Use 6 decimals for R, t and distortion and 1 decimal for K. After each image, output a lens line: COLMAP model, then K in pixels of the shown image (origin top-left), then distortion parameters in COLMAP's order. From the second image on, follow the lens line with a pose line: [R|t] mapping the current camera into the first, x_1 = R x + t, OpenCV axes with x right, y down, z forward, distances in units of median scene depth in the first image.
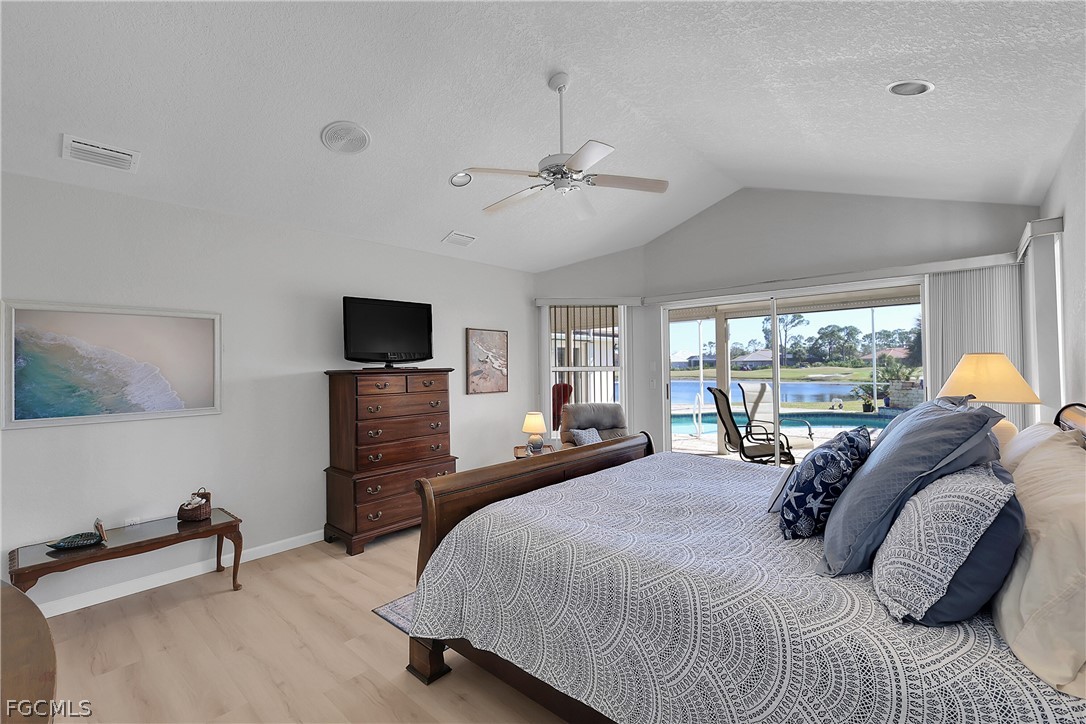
lens RADIAL K [[474.7, 0, 543.0], [0, 474.7, 362.0], [0, 0, 1]] dist [-0.000318, 0.000100]
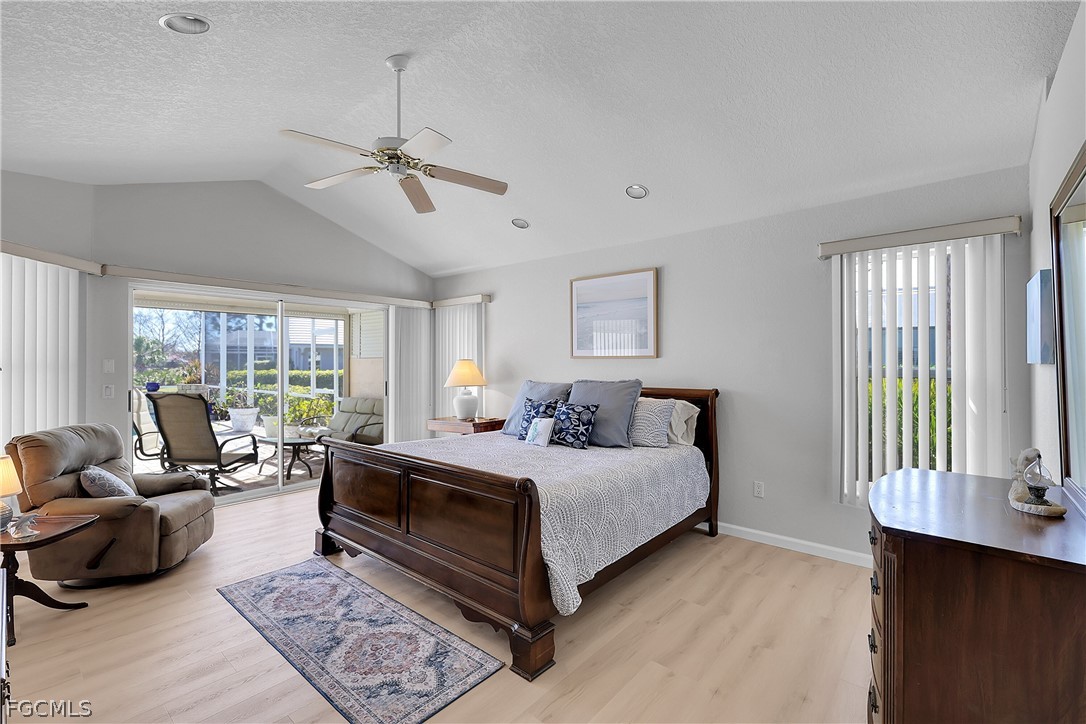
lens RADIAL K [[474.7, 0, 543.0], [0, 474.7, 362.0], [0, 0, 1]] dist [-0.000318, 0.000100]
pose [[-0.013314, 0.019269, 0.999726, -0.811307], [-0.009137, 0.999770, -0.019392, 0.020337], [-0.999870, -0.009392, -0.013135, 0.647880]]
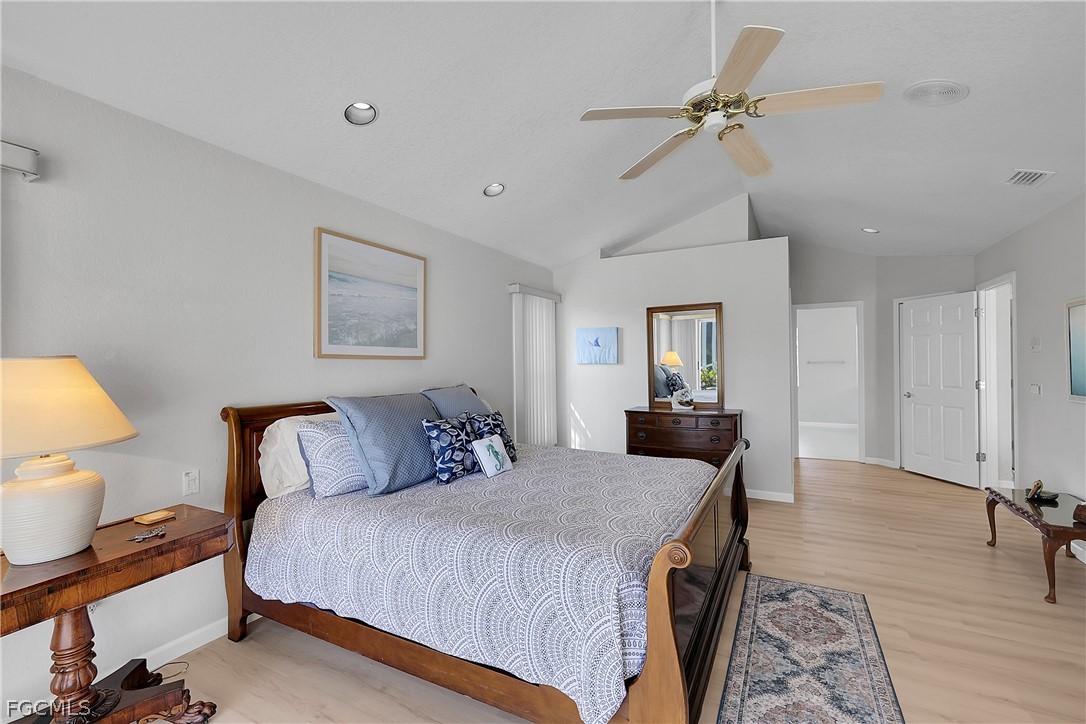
lens RADIAL K [[474.7, 0, 543.0], [0, 474.7, 362.0], [0, 0, 1]] dist [-0.000318, 0.000100]
pose [[-0.969281, 0.022555, -0.244920, 0.453853], [0.025687, 0.999624, -0.009602, 0.007533], [0.244611, -0.015599, -0.969496, 1.495792]]
